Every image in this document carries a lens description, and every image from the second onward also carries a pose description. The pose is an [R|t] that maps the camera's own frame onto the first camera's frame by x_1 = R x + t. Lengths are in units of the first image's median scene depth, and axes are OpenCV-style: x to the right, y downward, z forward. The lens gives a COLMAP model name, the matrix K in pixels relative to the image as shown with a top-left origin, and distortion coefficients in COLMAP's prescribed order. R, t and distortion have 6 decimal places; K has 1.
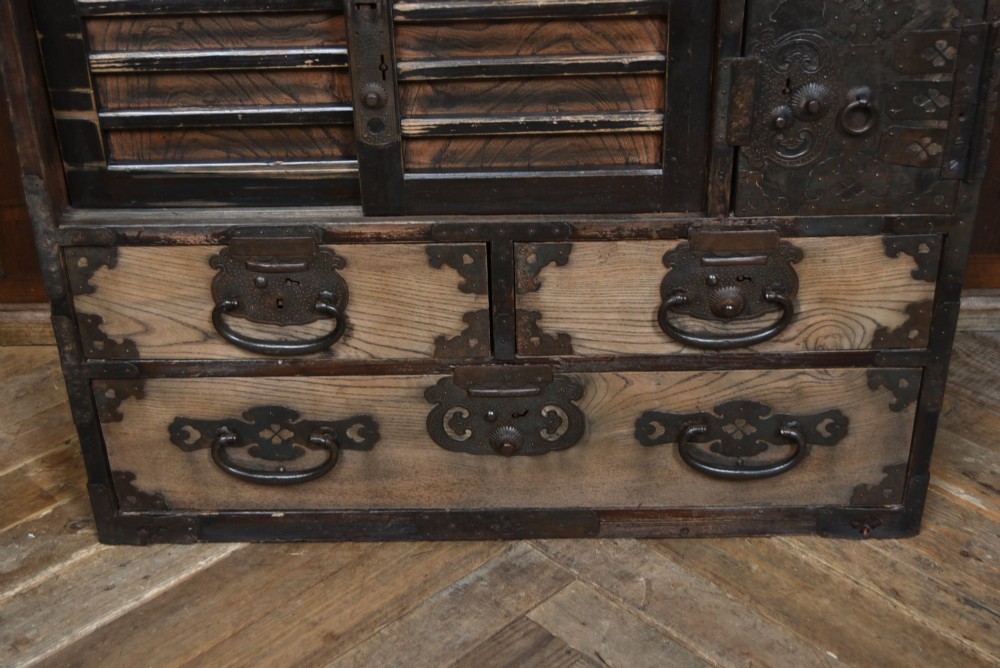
lens RADIAL K [[1500.8, 0, 504.0], [0, 1500.8, 338.7], [0, 0, 1]] dist [-0.011446, 0.000000]
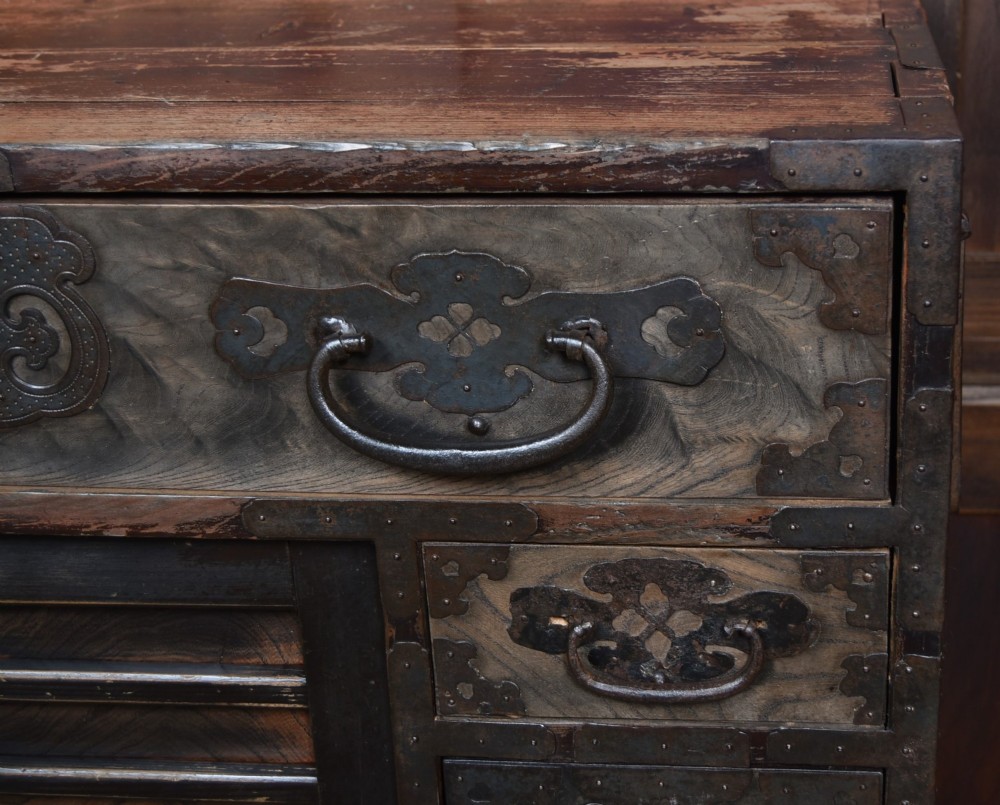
lens RADIAL K [[1812.6, 0, 598.7], [0, 1812.6, 399.7], [0, 0, 1]] dist [-0.010015, 0.000000]
pose [[0.993363, 0.030465, -0.110910, 0.252915], [-0.049306, 0.983979, -0.171330, -0.227955], [0.103913, 0.175662, 0.978951, 0.289226]]
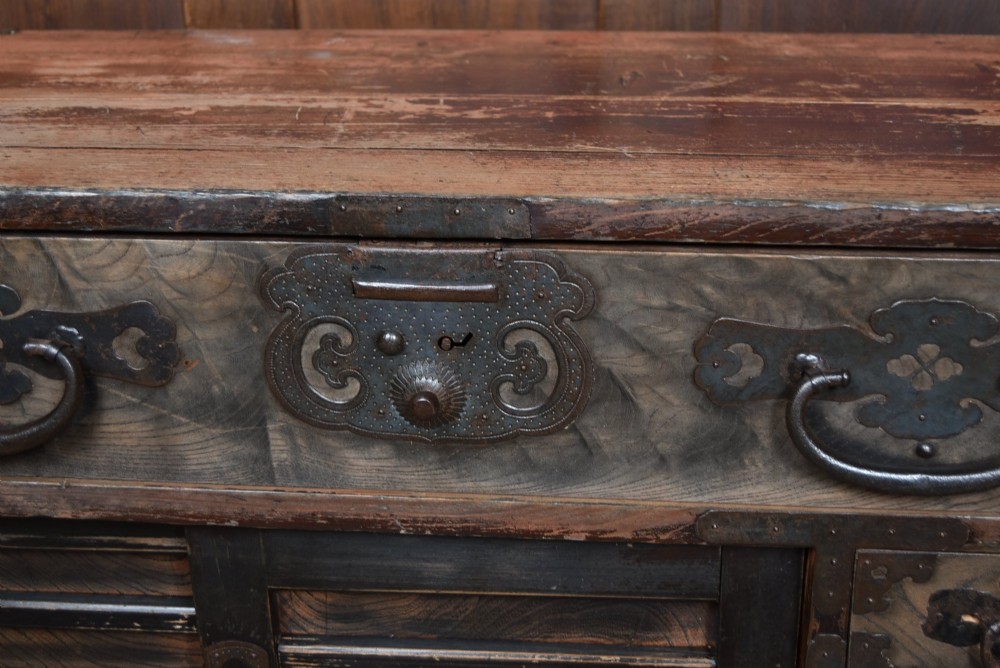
lens RADIAL K [[1446.9, 0, 501.7], [0, 1446.9, 332.4], [0, 0, 1]] dist [-0.007286, 0.000000]
pose [[0.995642, 0.041992, -0.083274, 0.057479], [-0.055527, 0.984297, -0.167557, -0.260356], [0.074930, 0.171451, 0.982339, 0.321882]]
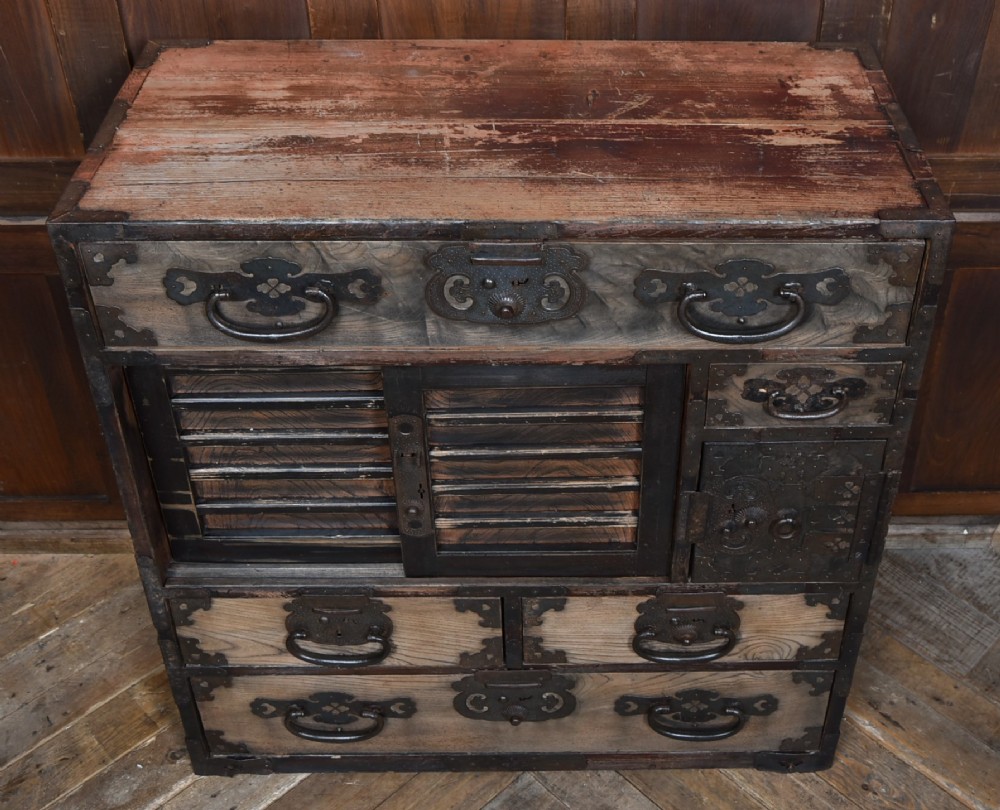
lens RADIAL K [[1327.0, 0, 585.6], [0, 1327.0, 297.8], [0, 0, 1]] dist [-0.010750, 0.000000]
pose [[0.998742, 0.010531, 0.049018, 0.002584], [-0.014029, 0.997336, 0.071581, -0.391567], [-0.048134, -0.072178, 0.996230, -0.118826]]
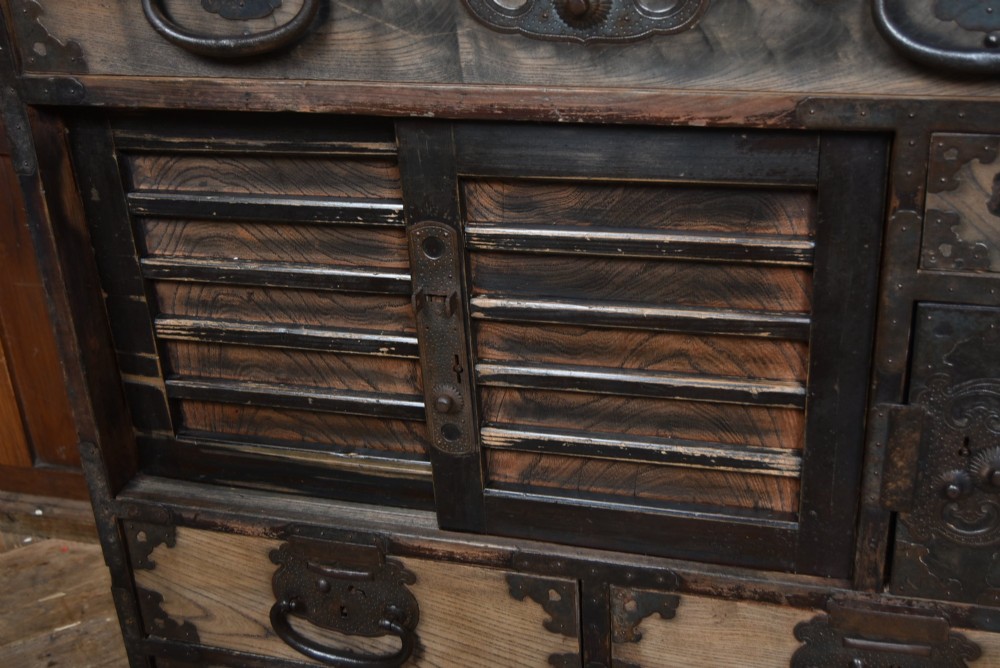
lens RADIAL K [[1290.4, 0, 494.8], [0, 1290.4, 333.3], [0, 0, 1]] dist [-0.016992, 0.000000]
pose [[0.963650, 0.090370, -0.251419, 0.107417], [-0.113773, 0.990270, -0.080135, -0.132295], [0.241730, 0.105827, 0.964555, 0.282566]]
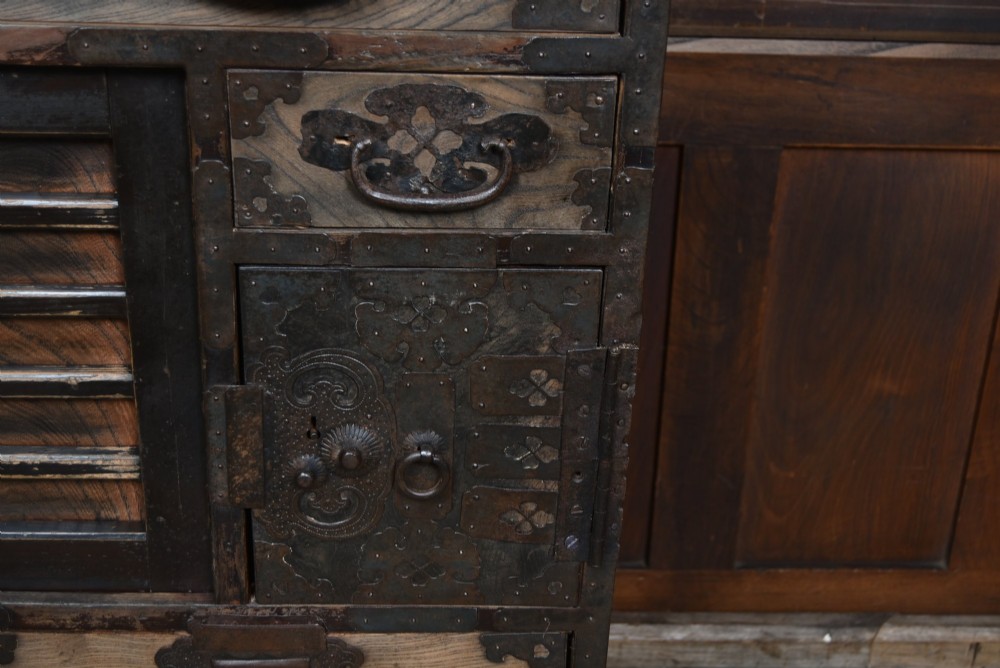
lens RADIAL K [[1500.8, 0, 501.6], [0, 1500.8, 331.2], [0, 0, 1]] dist [-0.011446, 0.000000]
pose [[0.997117, 0.032301, 0.068662, 0.204143], [-0.025736, 0.995198, -0.094436, -0.136127], [-0.071383, 0.092396, 0.993160, 0.299642]]
